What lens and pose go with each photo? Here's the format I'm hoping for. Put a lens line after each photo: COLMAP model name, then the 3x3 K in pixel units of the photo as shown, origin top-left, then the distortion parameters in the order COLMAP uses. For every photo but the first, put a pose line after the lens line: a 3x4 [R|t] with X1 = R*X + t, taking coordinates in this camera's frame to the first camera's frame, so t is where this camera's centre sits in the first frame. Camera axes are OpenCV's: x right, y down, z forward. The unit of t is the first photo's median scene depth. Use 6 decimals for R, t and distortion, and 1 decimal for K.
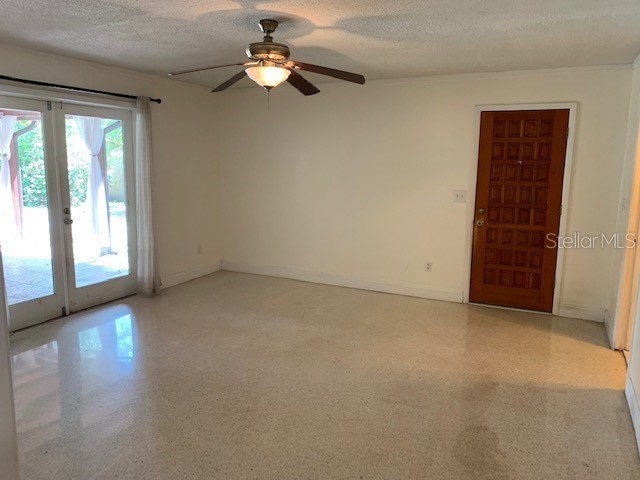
lens RADIAL K [[479.9, 0, 320.4], [0, 479.9, 233.2], [0, 0, 1]] dist [0.041976, -0.052136]
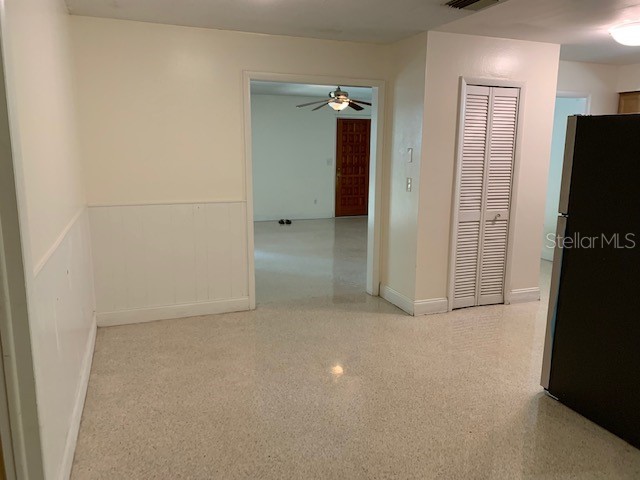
lens RADIAL K [[479.9, 0, 320.4], [0, 479.9, 233.2], [0, 0, 1]] dist [0.041976, -0.052136]
pose [[0.676790, -0.140238, 0.722696, -1.209716], [0.112030, 0.989874, 0.087169, 0.035057], [-0.727602, 0.021969, 0.685648, -0.291340]]
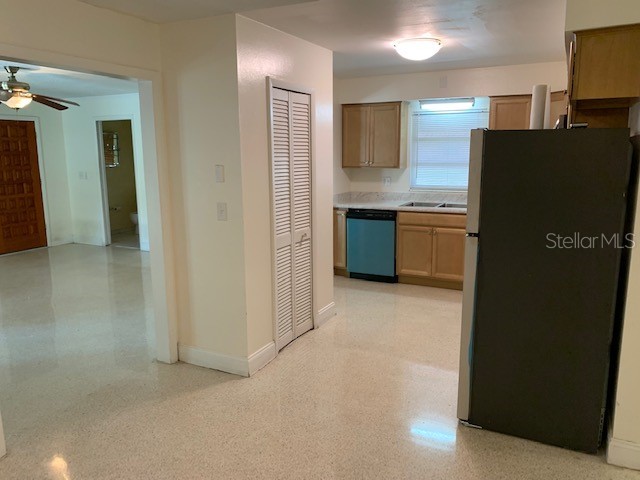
lens RADIAL K [[479.9, 0, 320.4], [0, 479.9, 233.2], [0, 0, 1]] dist [0.041976, -0.052136]
pose [[-0.006122, -0.188558, 0.982043, -1.120957], [0.159783, 0.969259, 0.187100, -0.033633], [-0.987133, 0.158060, 0.024195, 0.045242]]
